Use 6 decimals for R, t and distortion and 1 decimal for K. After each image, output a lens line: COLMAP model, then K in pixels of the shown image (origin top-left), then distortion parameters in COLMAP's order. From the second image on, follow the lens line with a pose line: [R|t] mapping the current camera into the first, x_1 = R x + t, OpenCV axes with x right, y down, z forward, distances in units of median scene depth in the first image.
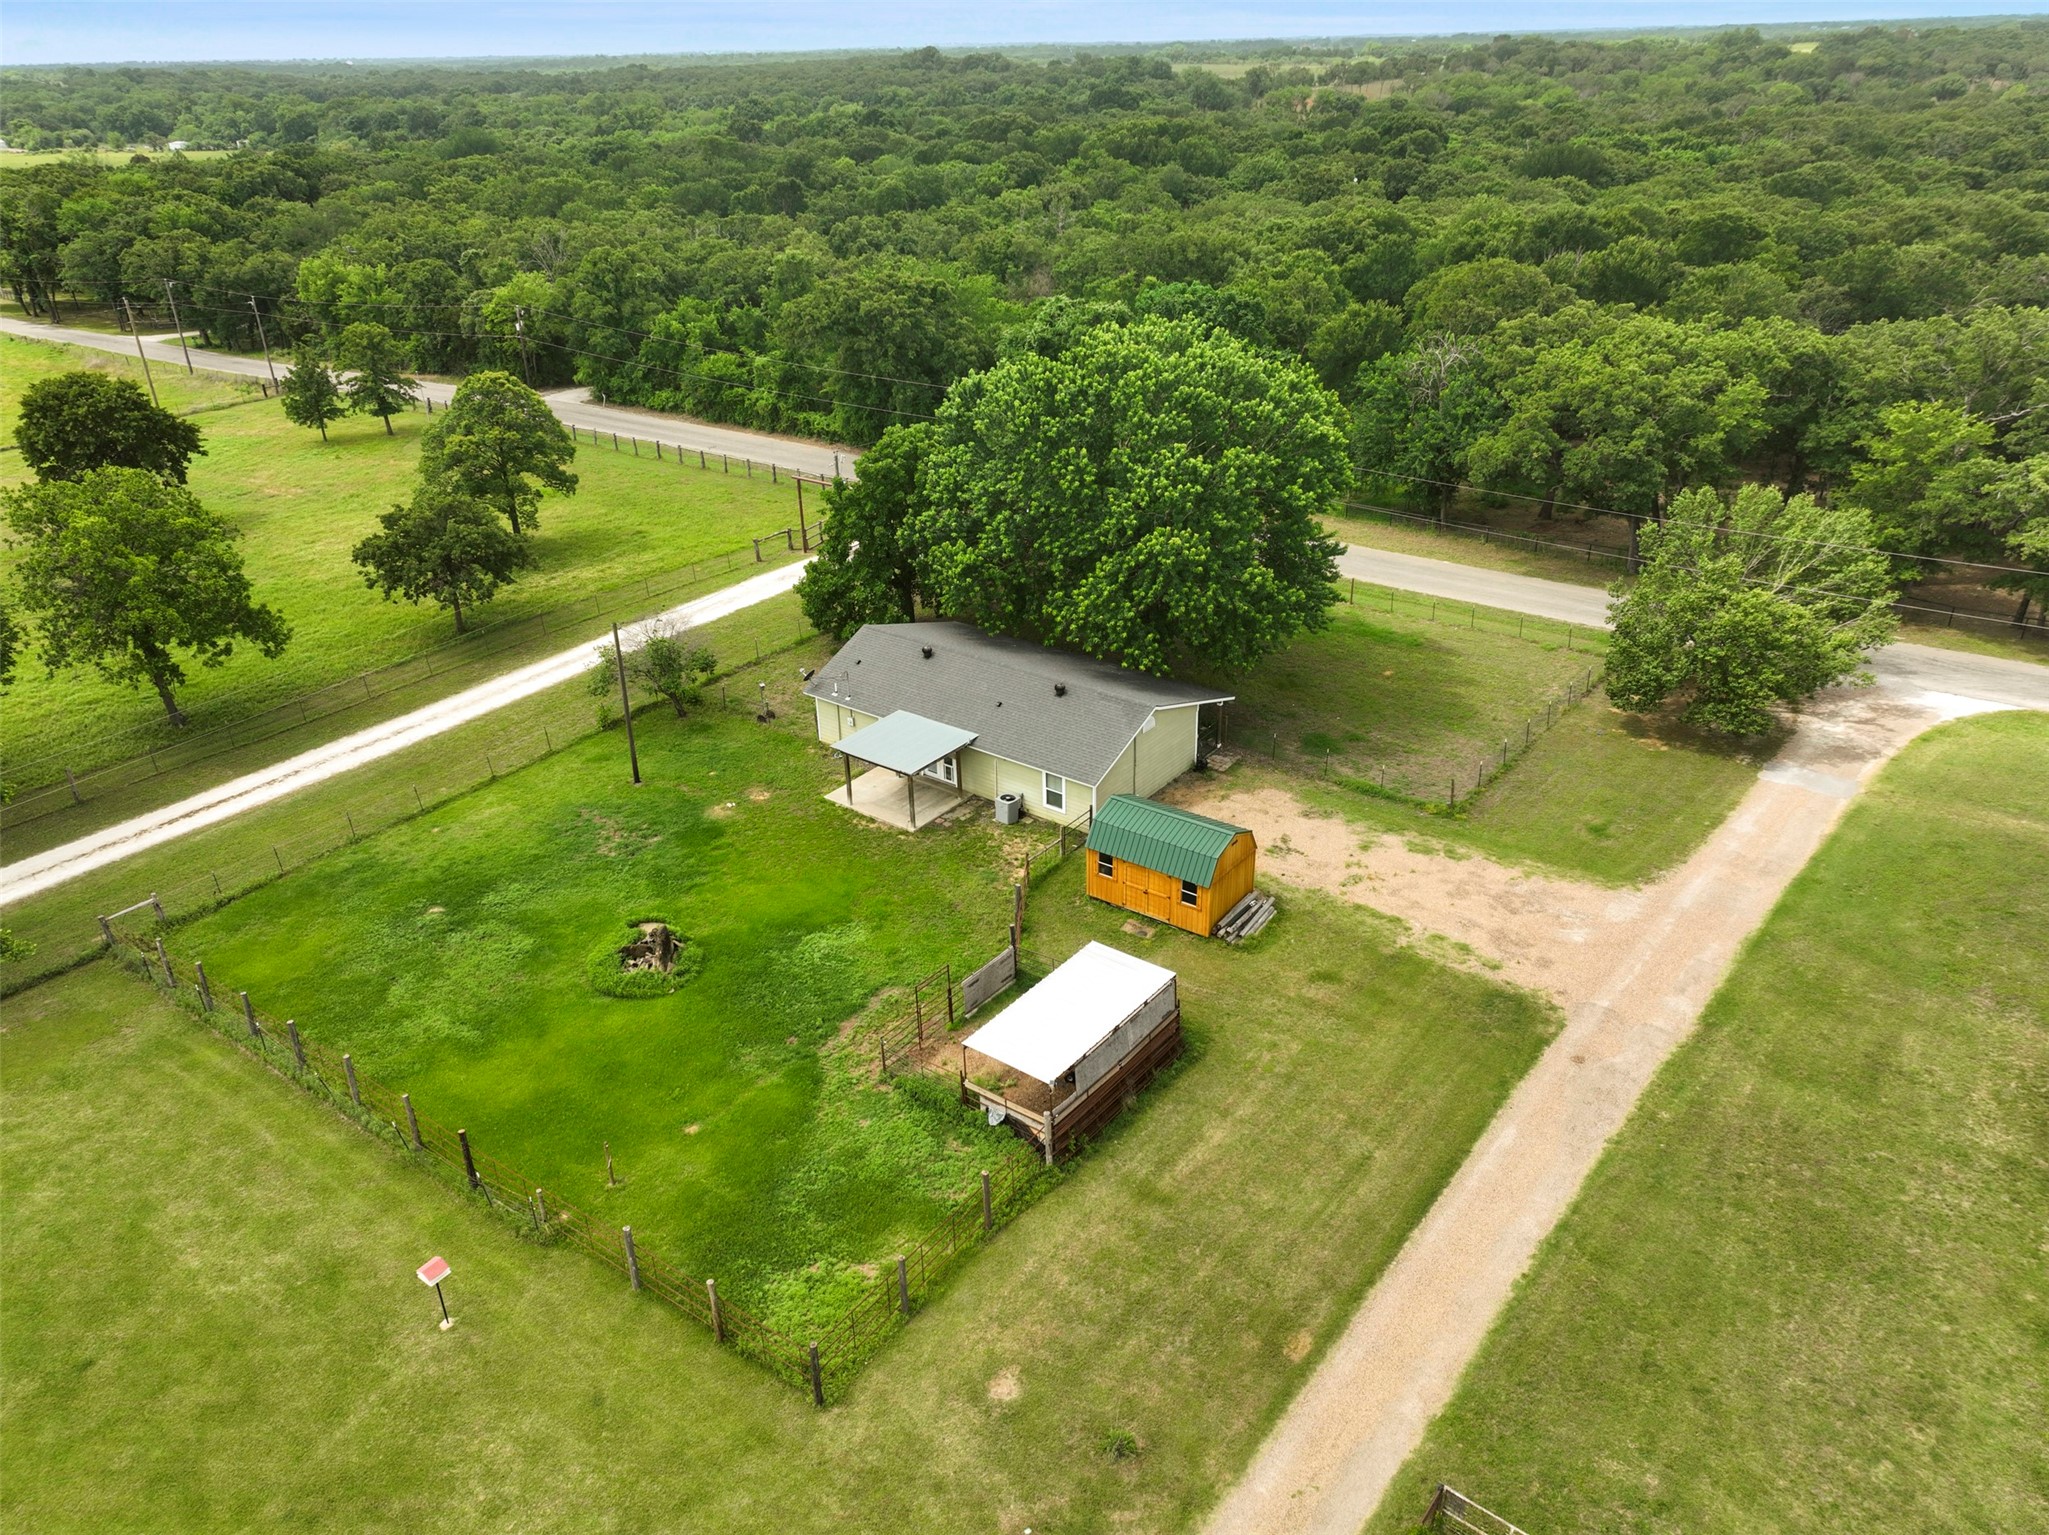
lens RADIAL K [[1429.5, 0, 1024.5], [0, 1429.5, 767.5], [0, 0, 1]] dist [0.011913, 0.010296]
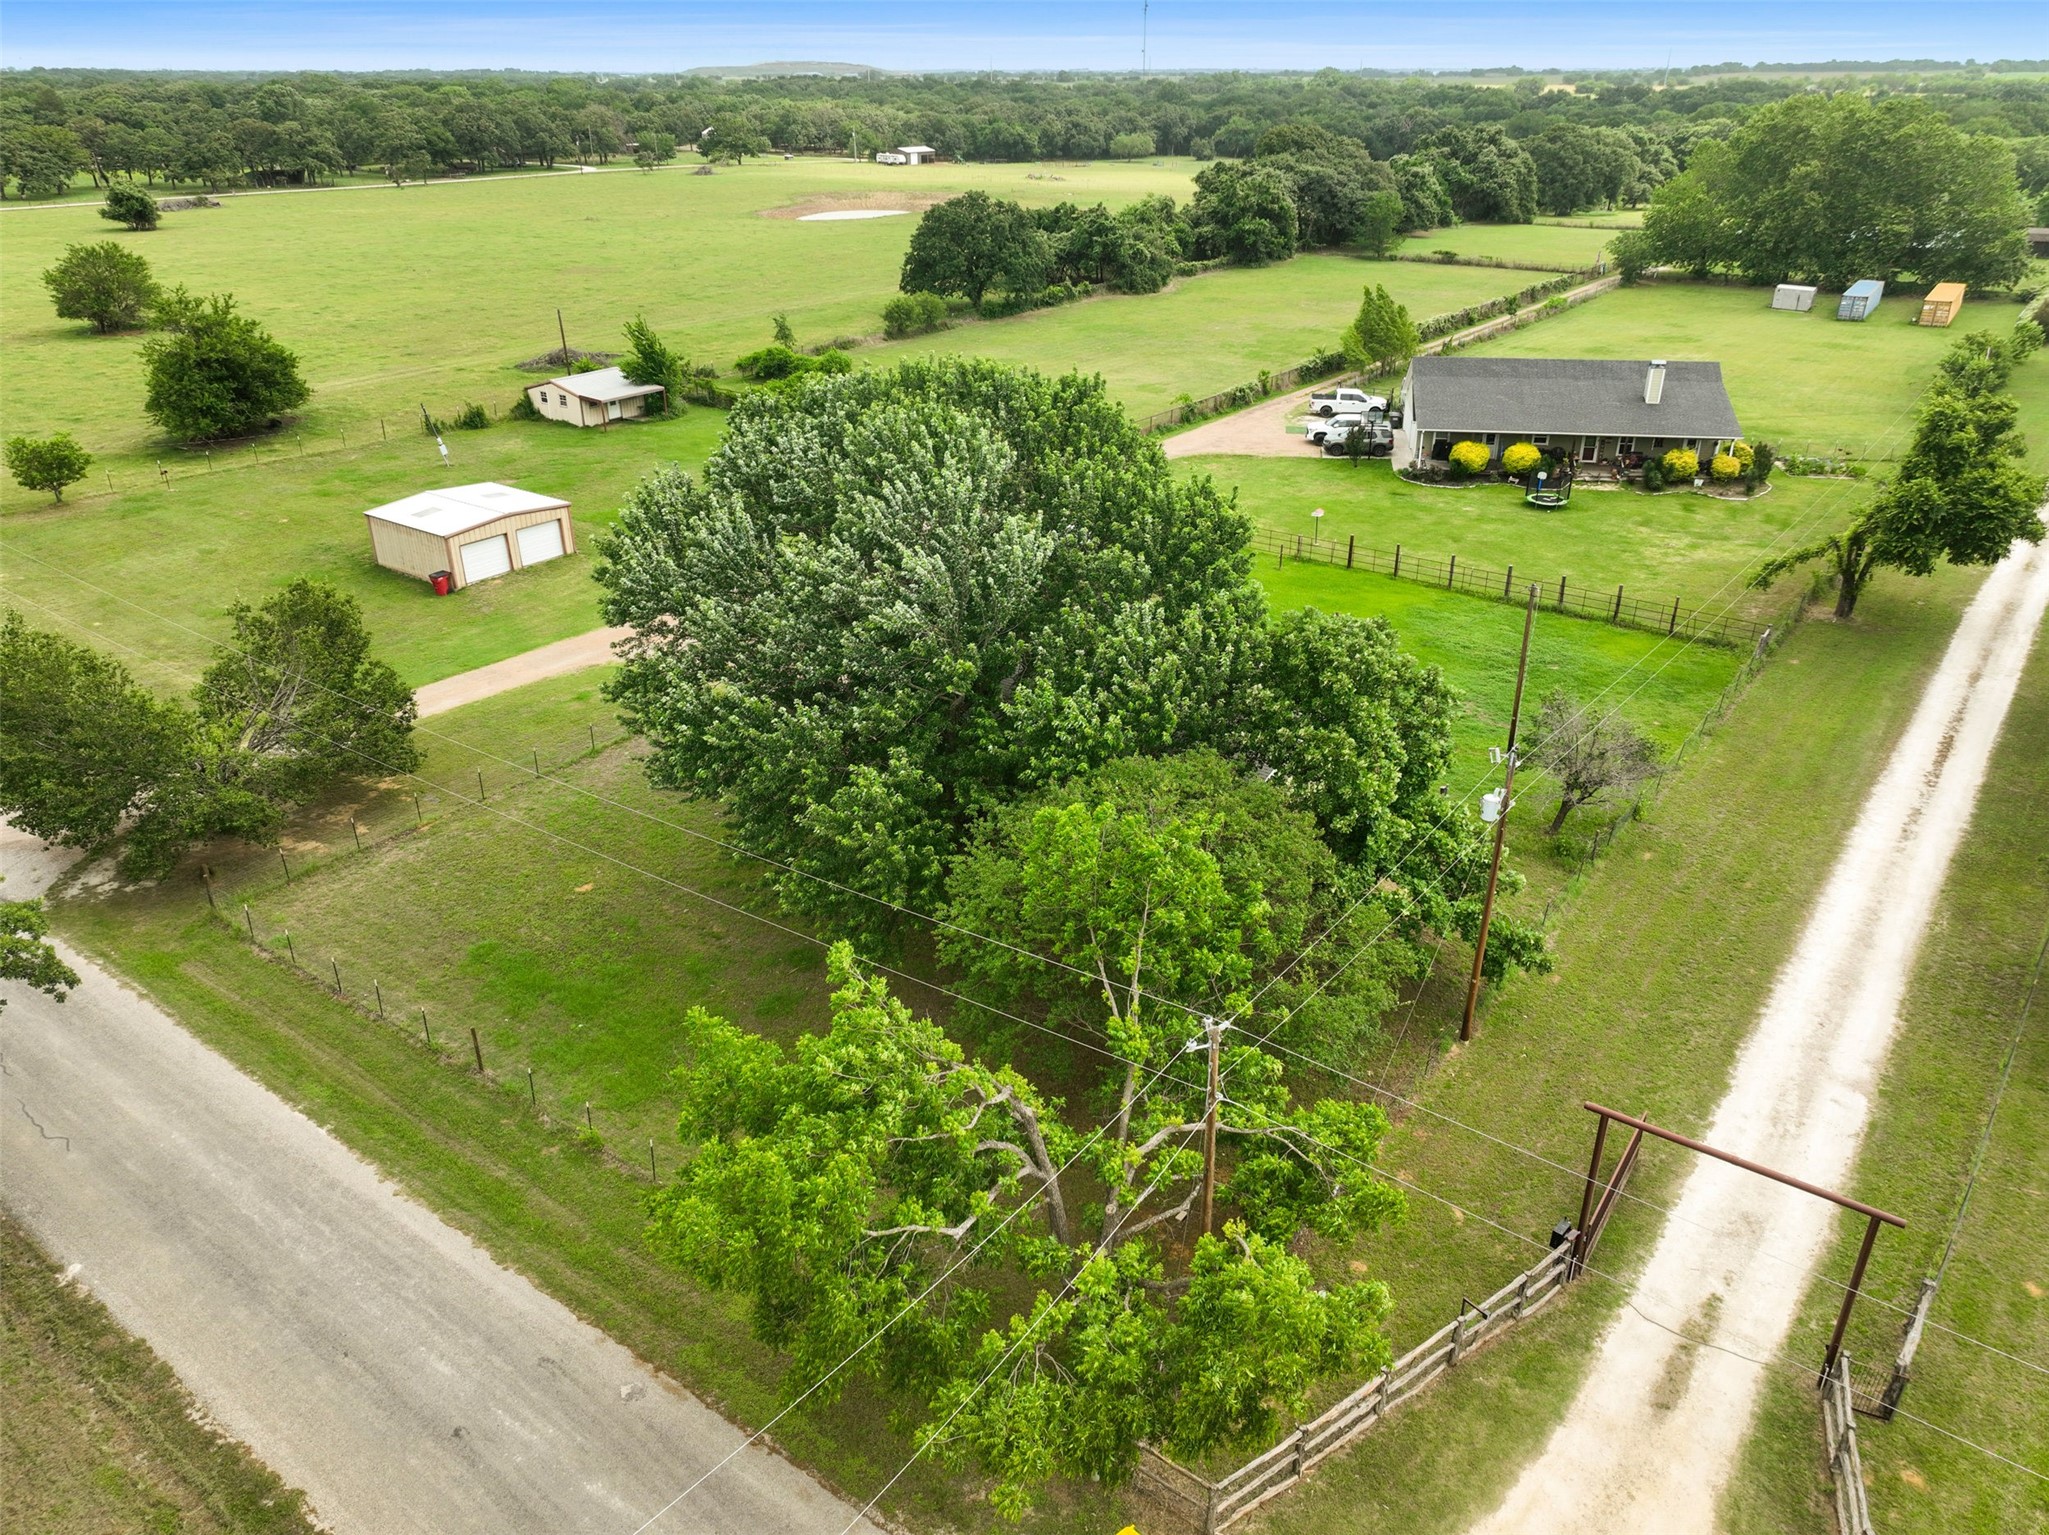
lens RADIAL K [[1429.5, 0, 1024.5], [0, 1429.5, 767.5], [0, 0, 1]] dist [0.011913, 0.010296]
pose [[-0.999703, 0.021823, 0.010828, 0.043263], [0.021807, 0.603455, 0.797099, -0.975952], [0.010861, 0.797098, -0.603752, 2.061003]]
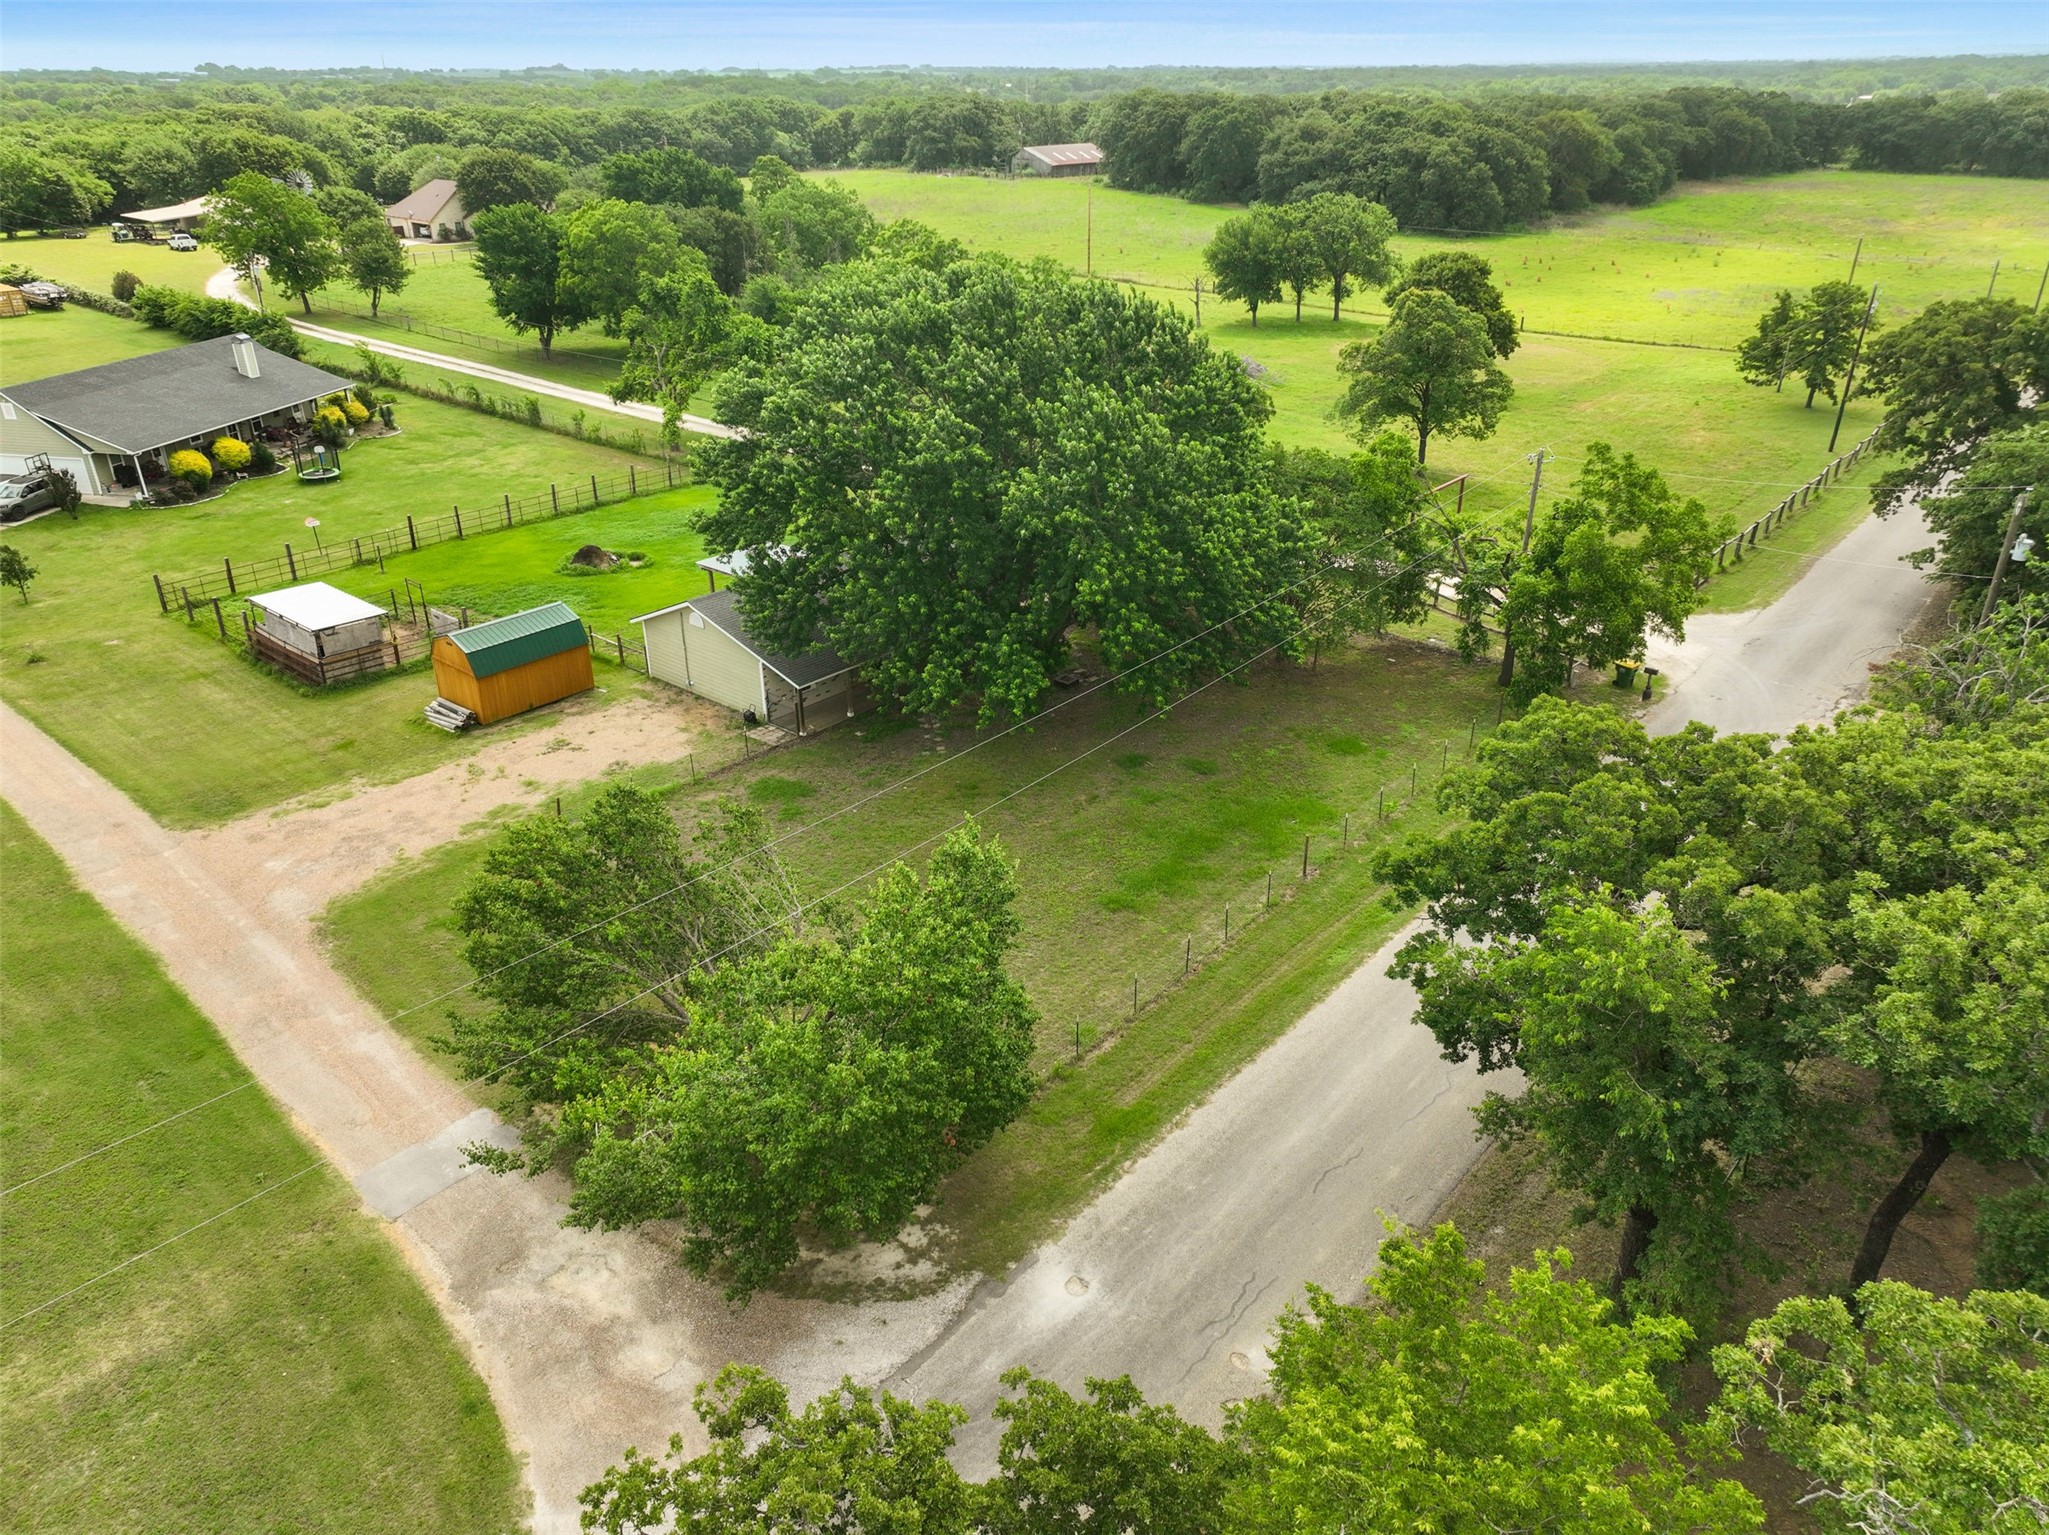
lens RADIAL K [[1429.5, 0, 1024.5], [0, 1429.5, 767.5], [0, 0, 1]] dist [0.011913, 0.010296]
pose [[-0.063633, 0.453198, -0.889136, 1.226389], [-0.440244, 0.786819, 0.432553, -0.587387], [0.895621, 0.418961, 0.149450, 1.339891]]
